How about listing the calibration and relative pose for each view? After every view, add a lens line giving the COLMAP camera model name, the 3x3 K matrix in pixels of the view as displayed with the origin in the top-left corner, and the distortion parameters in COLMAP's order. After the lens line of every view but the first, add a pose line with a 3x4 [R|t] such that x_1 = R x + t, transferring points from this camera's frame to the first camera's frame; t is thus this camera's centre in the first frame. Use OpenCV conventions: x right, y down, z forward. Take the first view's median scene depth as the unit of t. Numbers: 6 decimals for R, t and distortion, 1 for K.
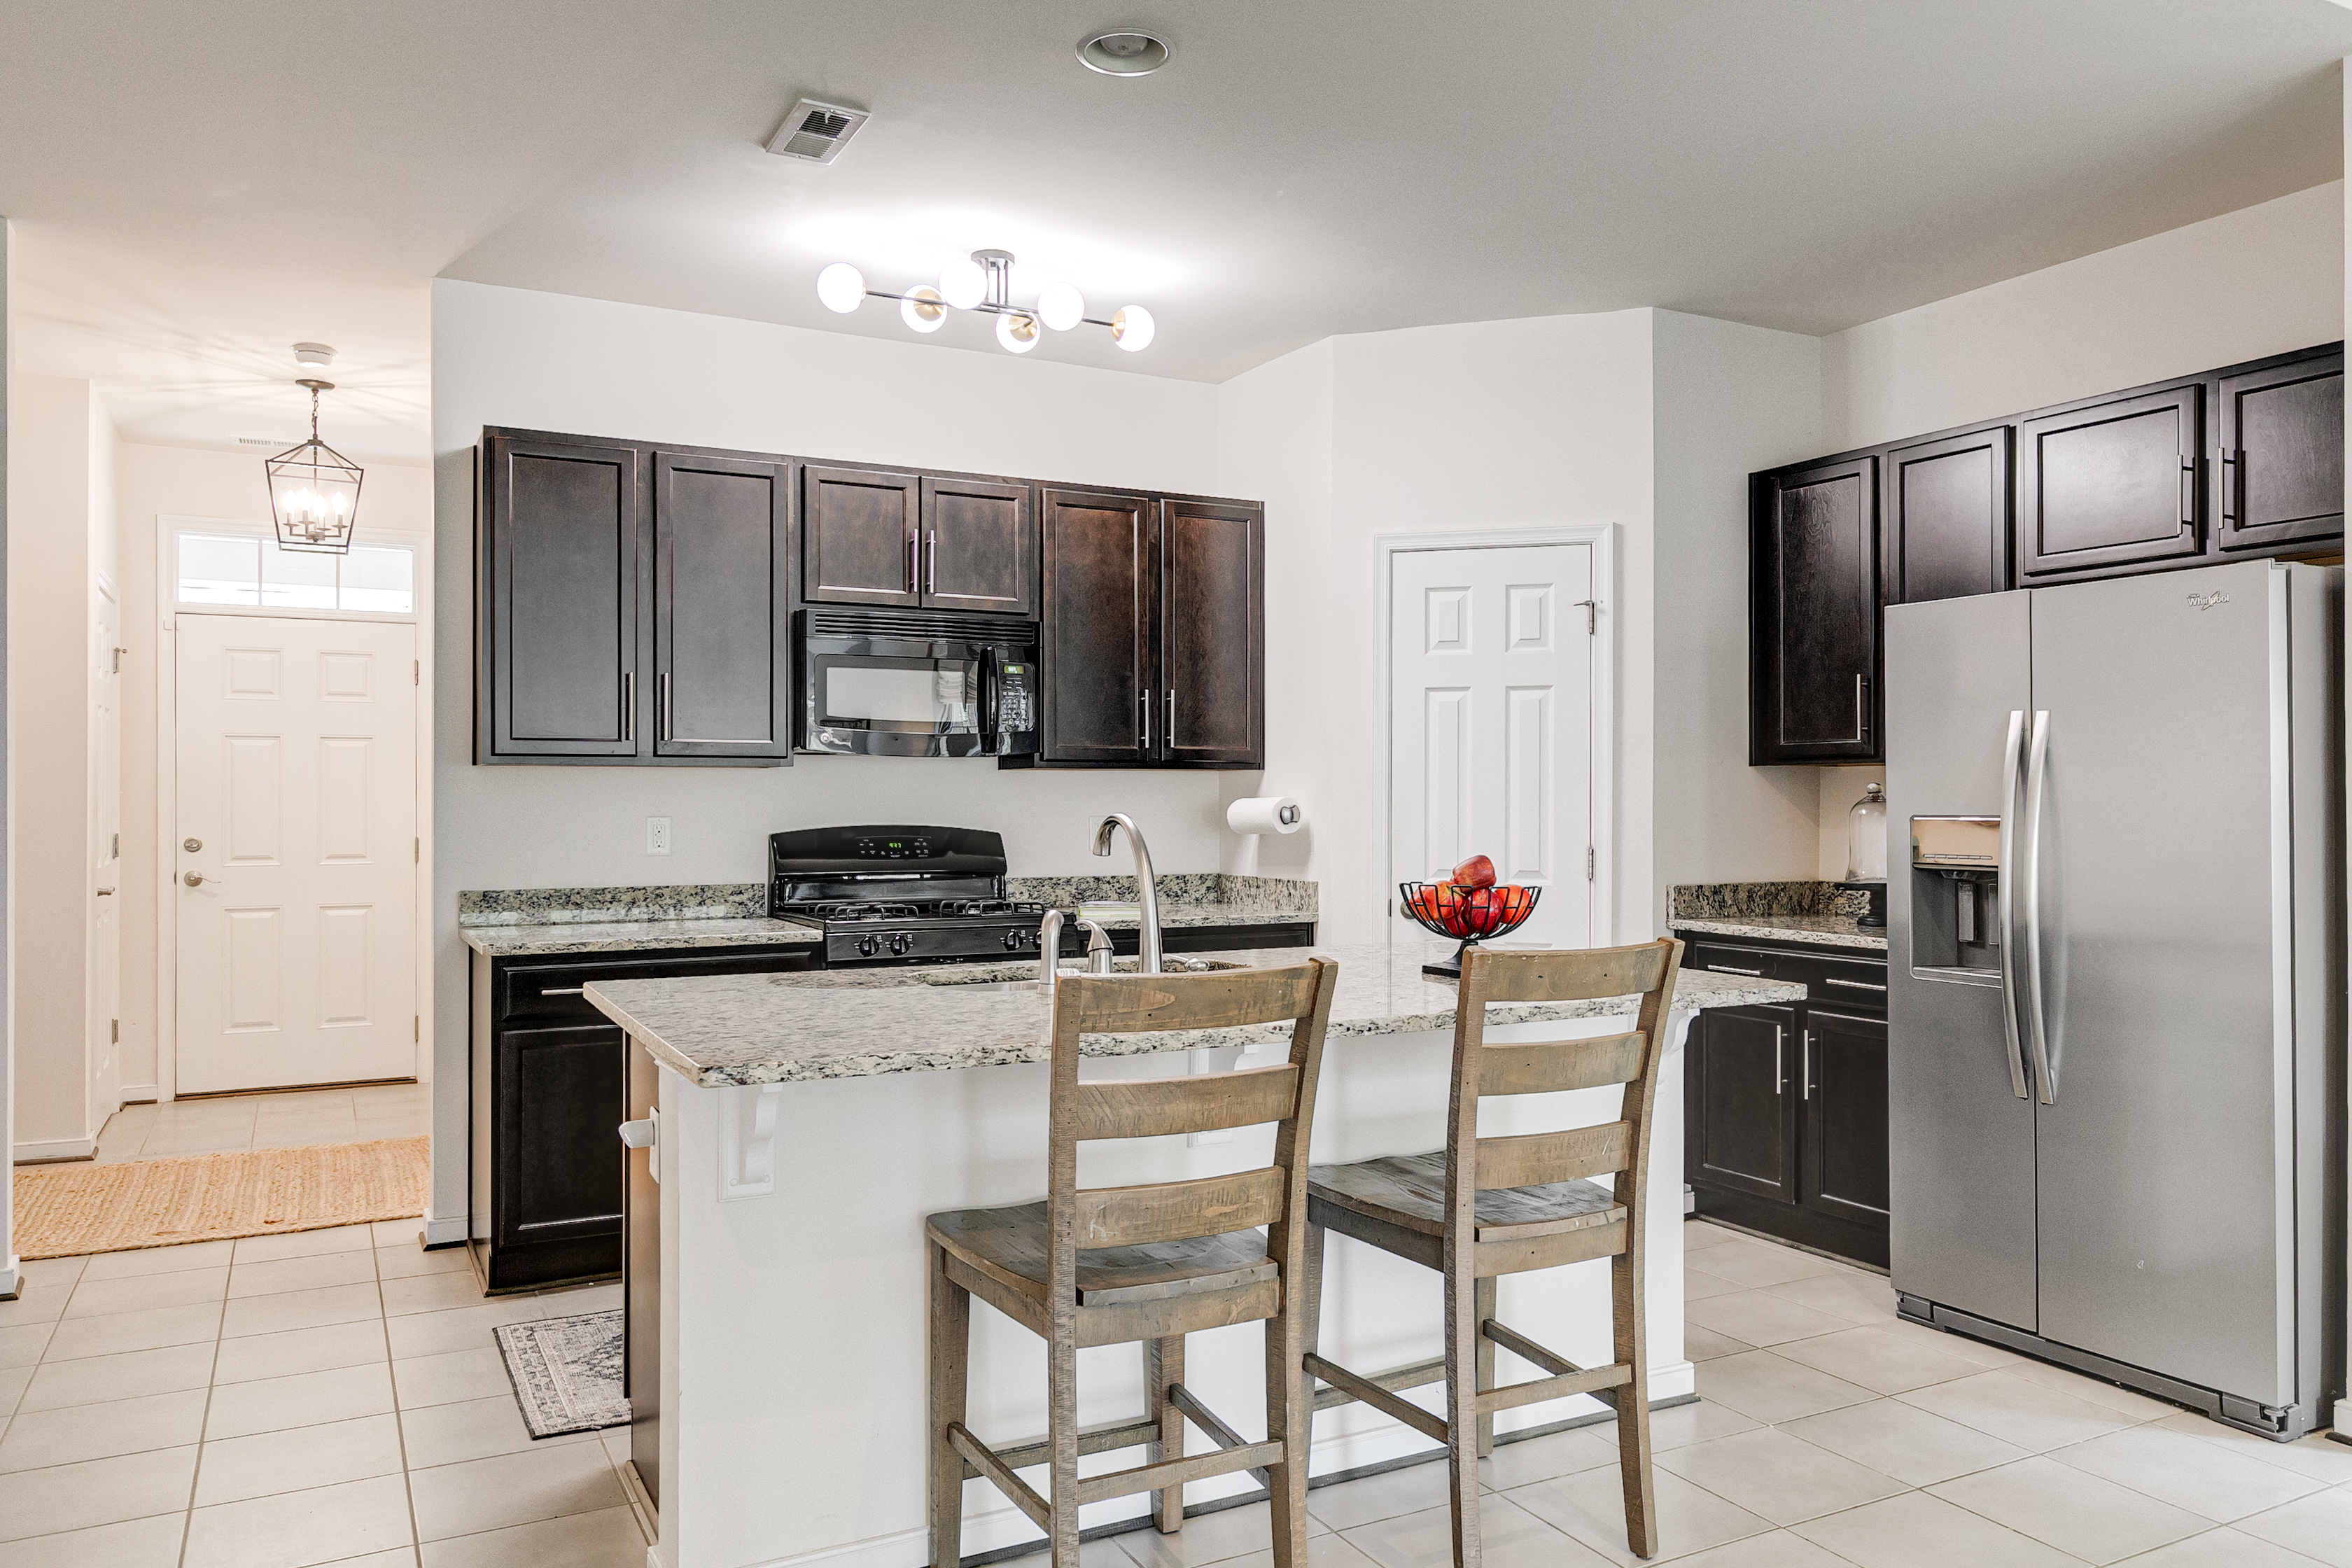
lens RADIAL K [[1675.9, 0, 1218.0], [0, 1675.9, 783.8], [0, 0, 1]] dist [-0.004362, 0.003432]
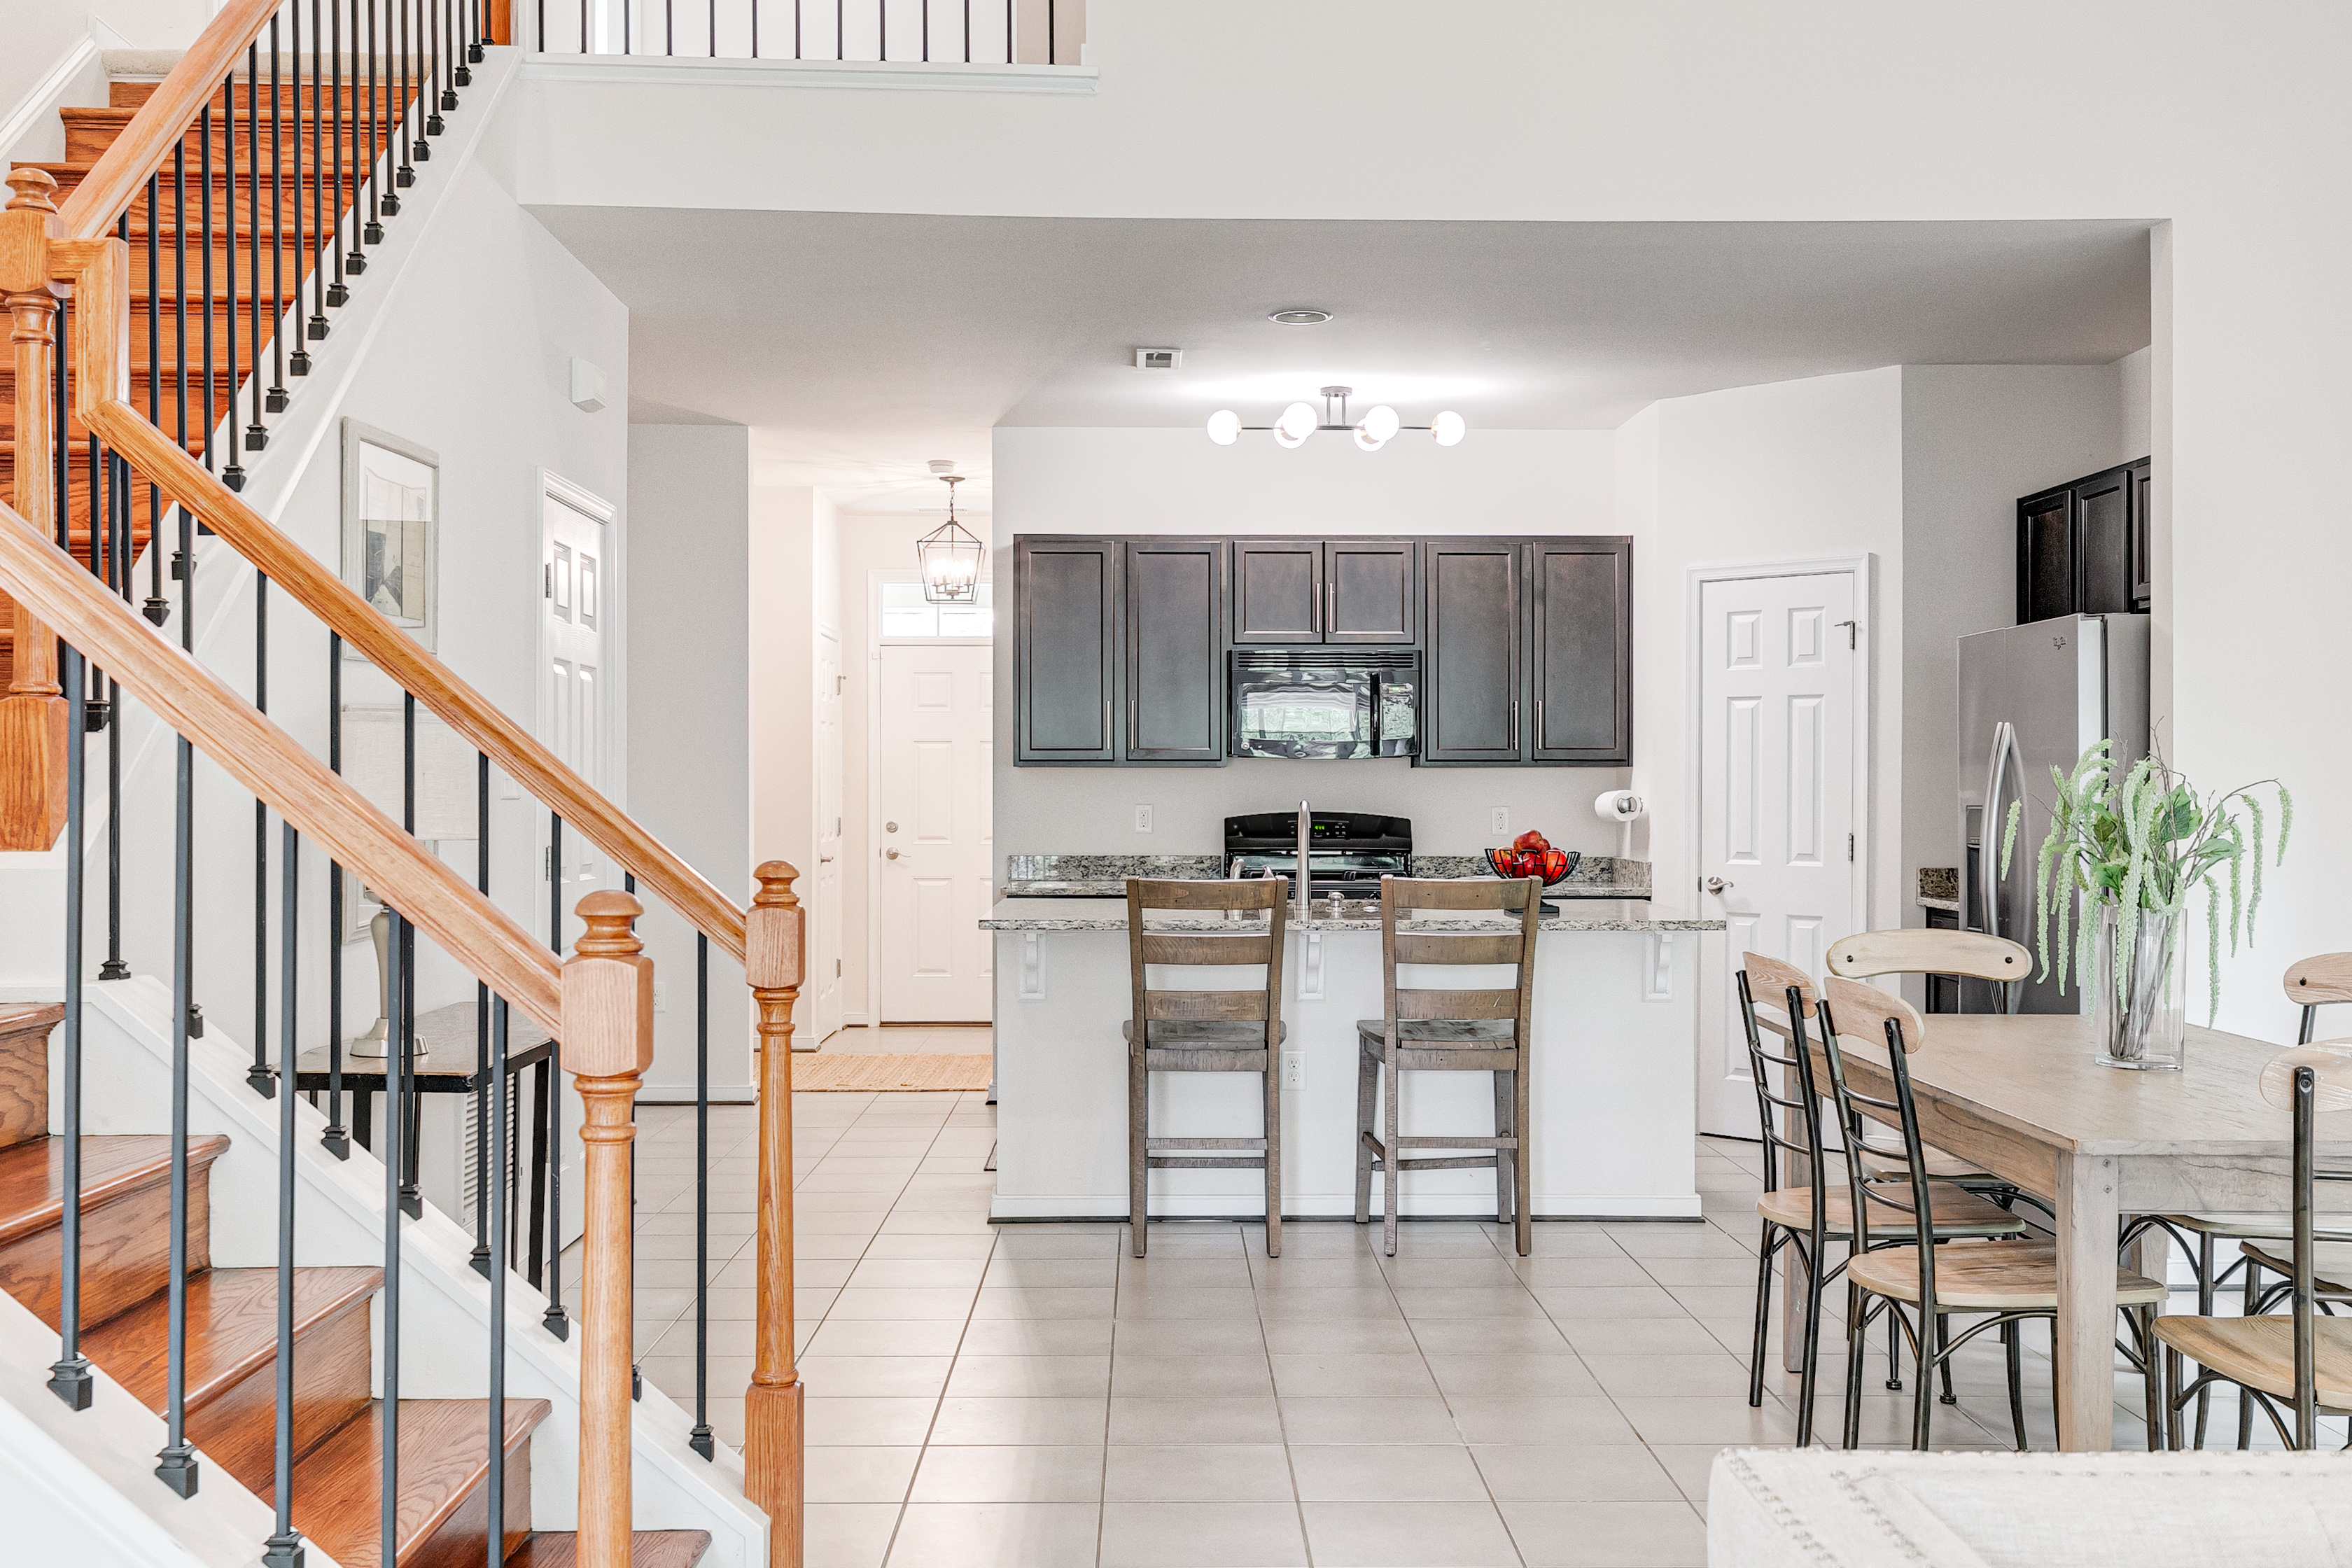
lens RADIAL K [[2299.5, 0, 1162.2], [0, 2299.5, 779.9], [0, 0, 1]] dist [0.005573, 0.000000]
pose [[0.882707, -0.000973, -0.469923, 0.536814], [0.002417, 0.999994, 0.002470, -0.004406], [0.469918, -0.003316, 0.882704, -0.614476]]
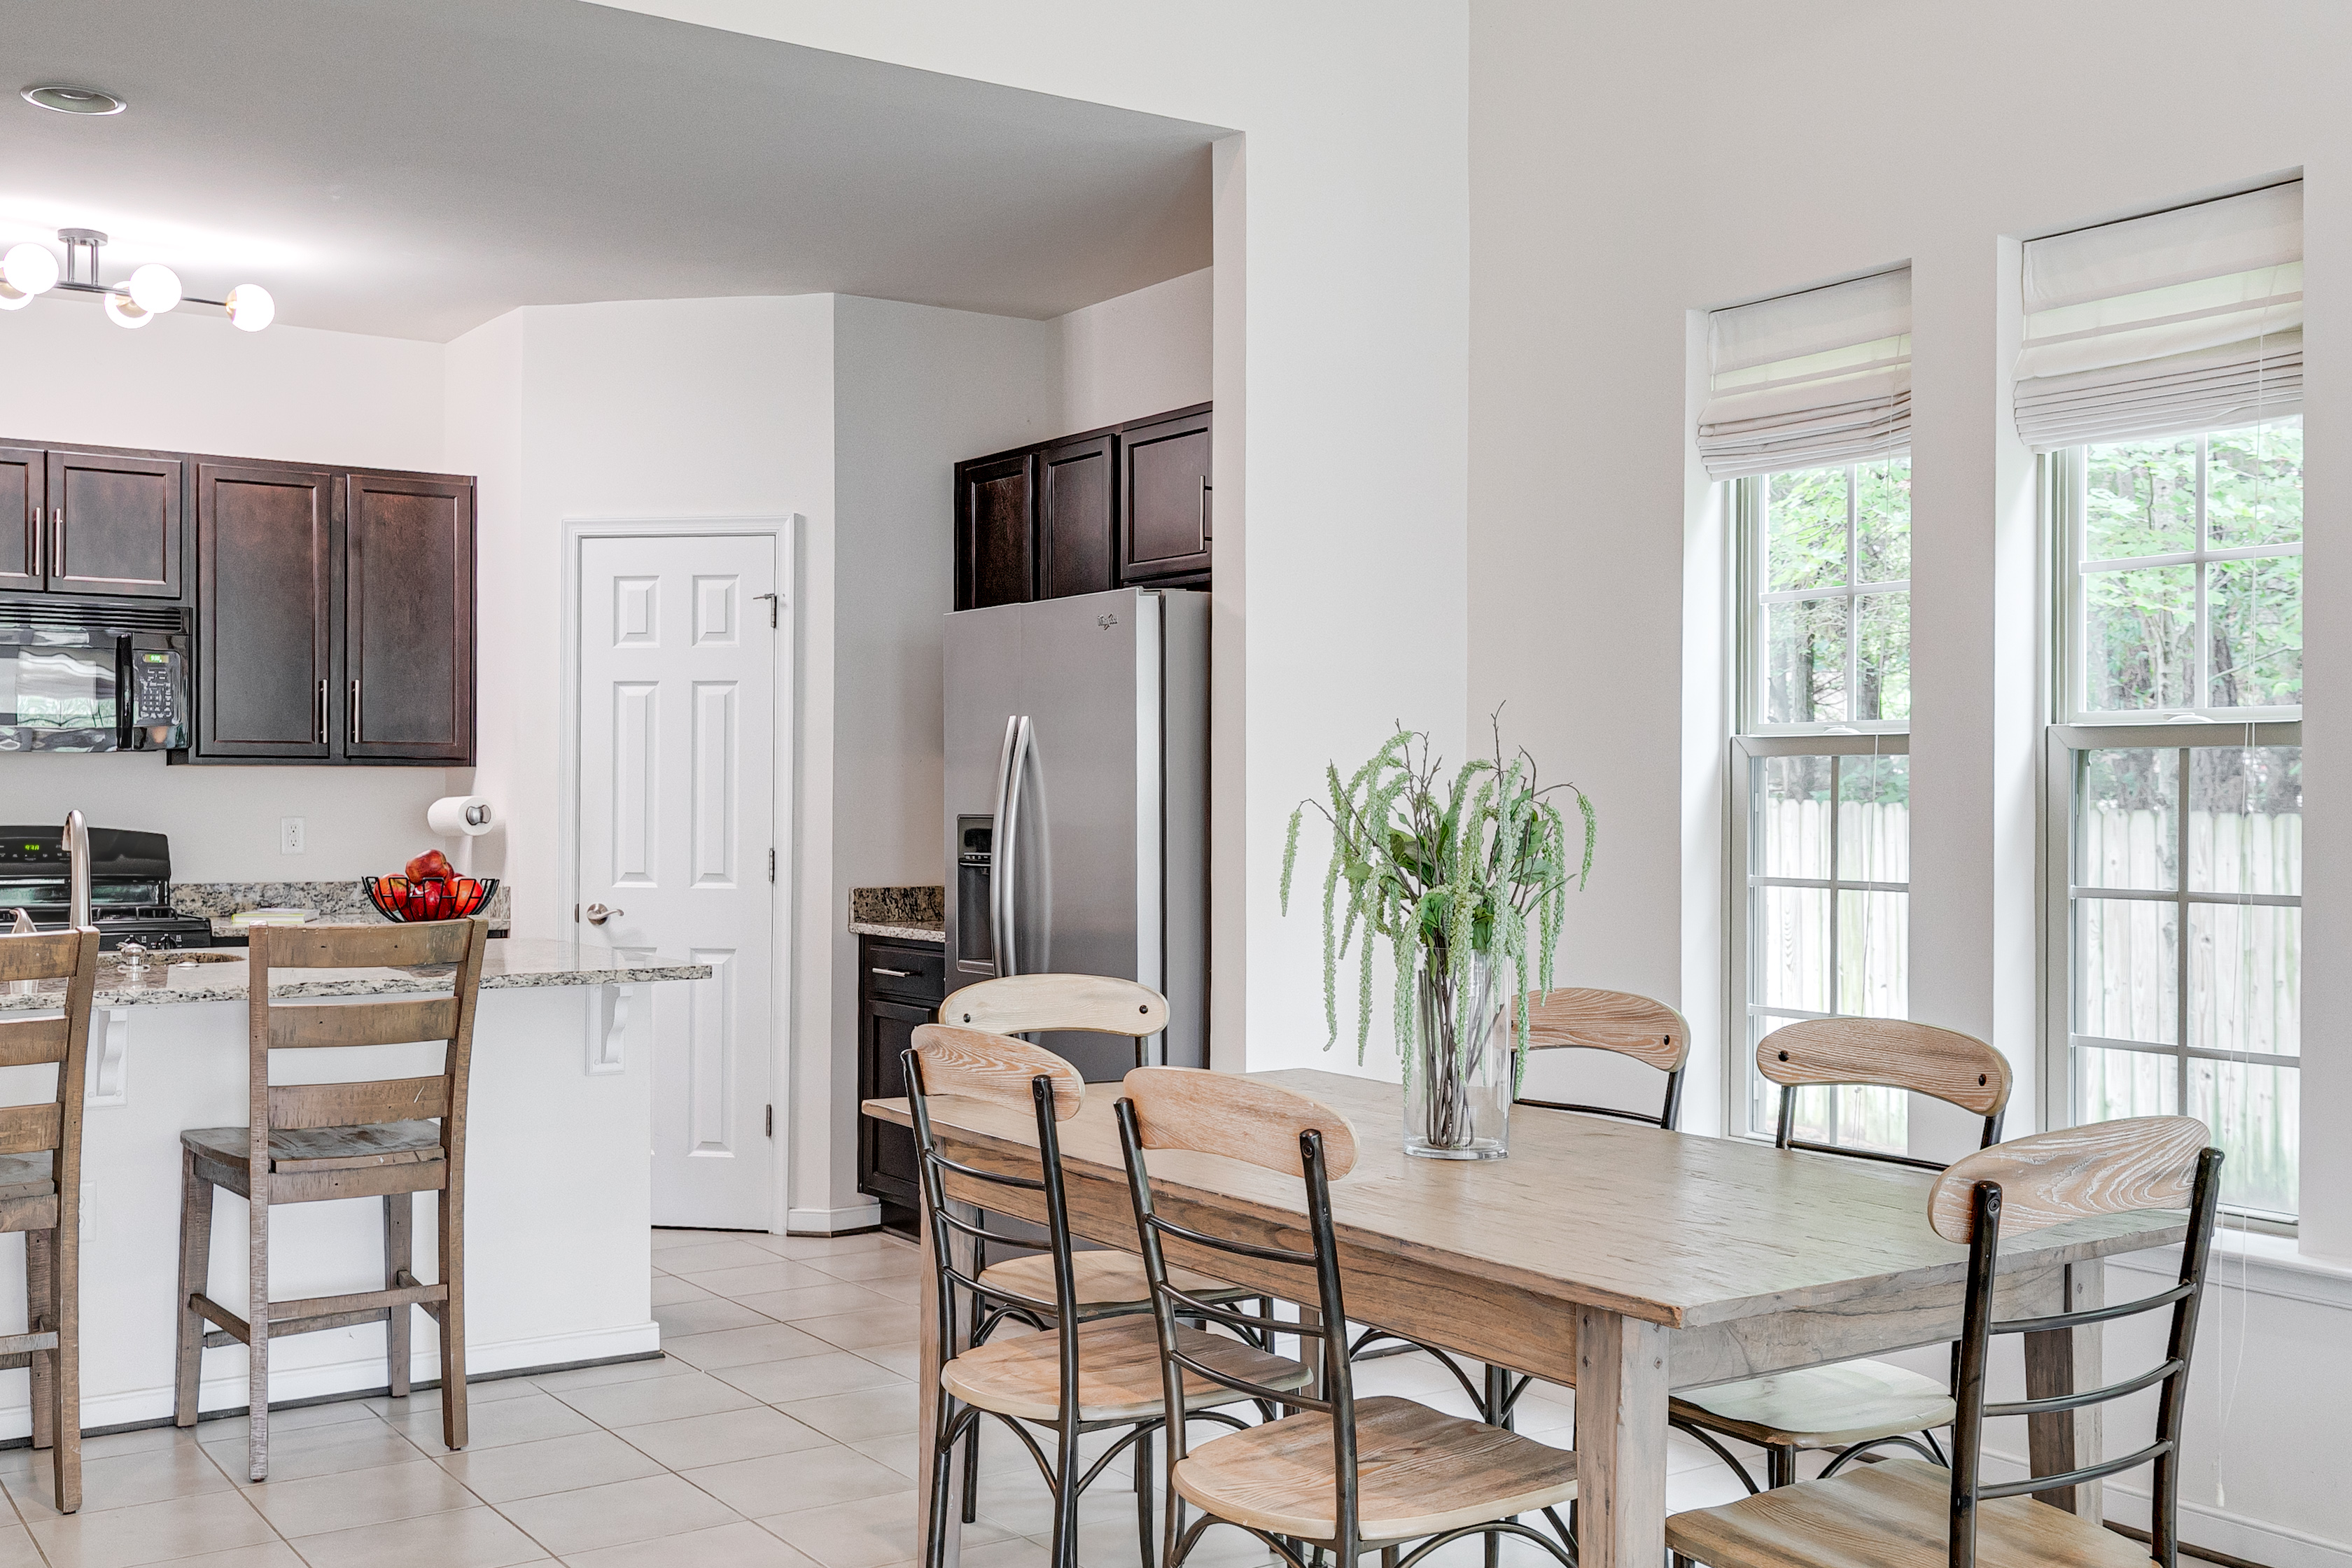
lens RADIAL K [[2299.5, 0, 1196.0], [0, 2299.5, 795.9], [0, 0, 1]] dist [0.005573, 0.000000]
pose [[0.993814, 0.002524, 0.111028, 0.310762], [-0.003153, 0.999980, 0.005490, -0.000733], [-0.111012, -0.005806, 0.993802, -0.338611]]
